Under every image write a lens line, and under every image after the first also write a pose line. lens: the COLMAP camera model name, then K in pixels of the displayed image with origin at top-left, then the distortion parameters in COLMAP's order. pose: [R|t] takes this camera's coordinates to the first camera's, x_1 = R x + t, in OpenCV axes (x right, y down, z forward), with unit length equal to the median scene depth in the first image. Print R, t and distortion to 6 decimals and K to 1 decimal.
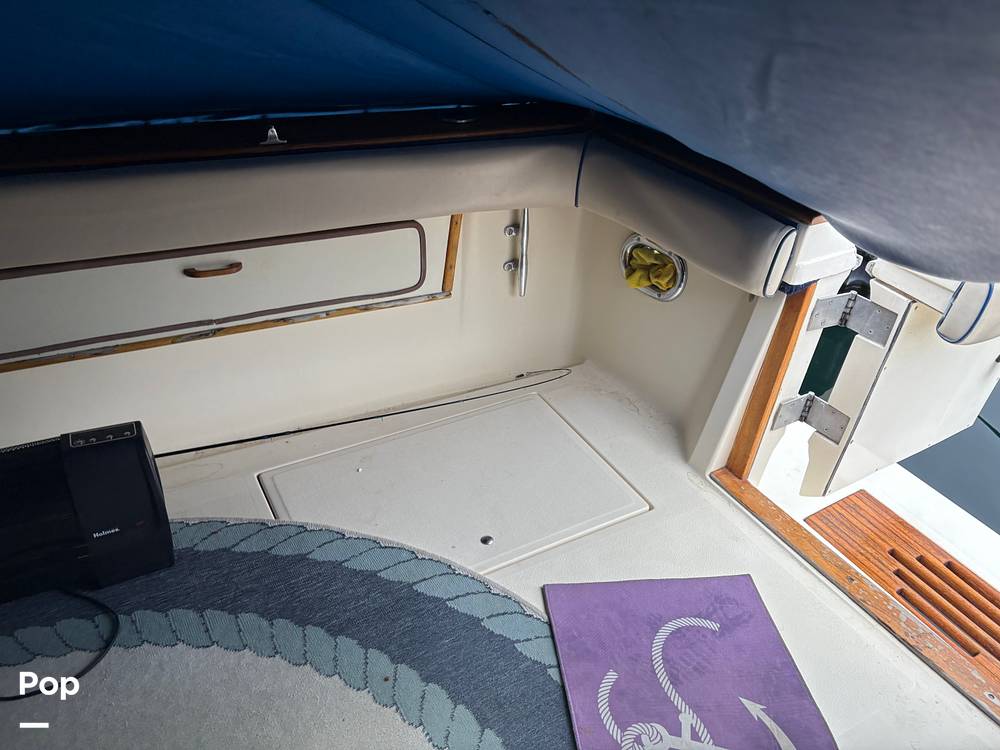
lens RADIAL K [[753.0, 0, 502.3], [0, 753.0, 380.2], [0, 0, 1]] dist [0.035758, -0.042315]
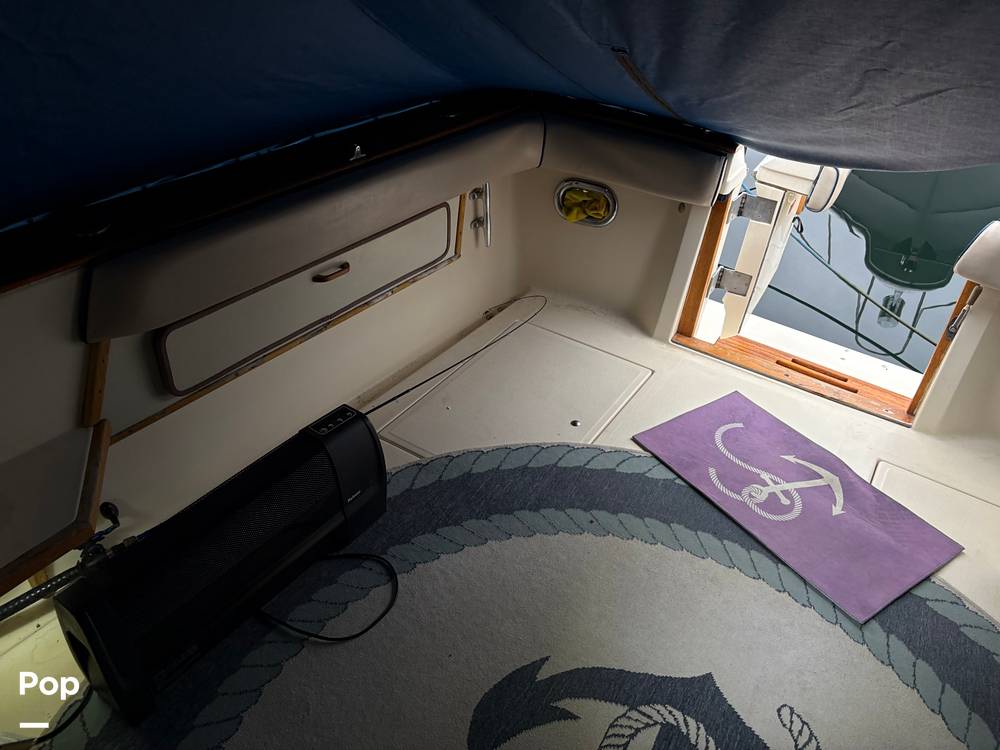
lens RADIAL K [[738.5, 0, 491.9], [0, 738.5, 362.7], [0, 0, 1]] dist [0.032171, -0.045054]
pose [[0.890044, -0.267720, 0.368981, -0.633628], [0.247814, 0.963496, 0.101309, -0.065846], [-0.382634, 0.001269, 0.923899, -0.175413]]
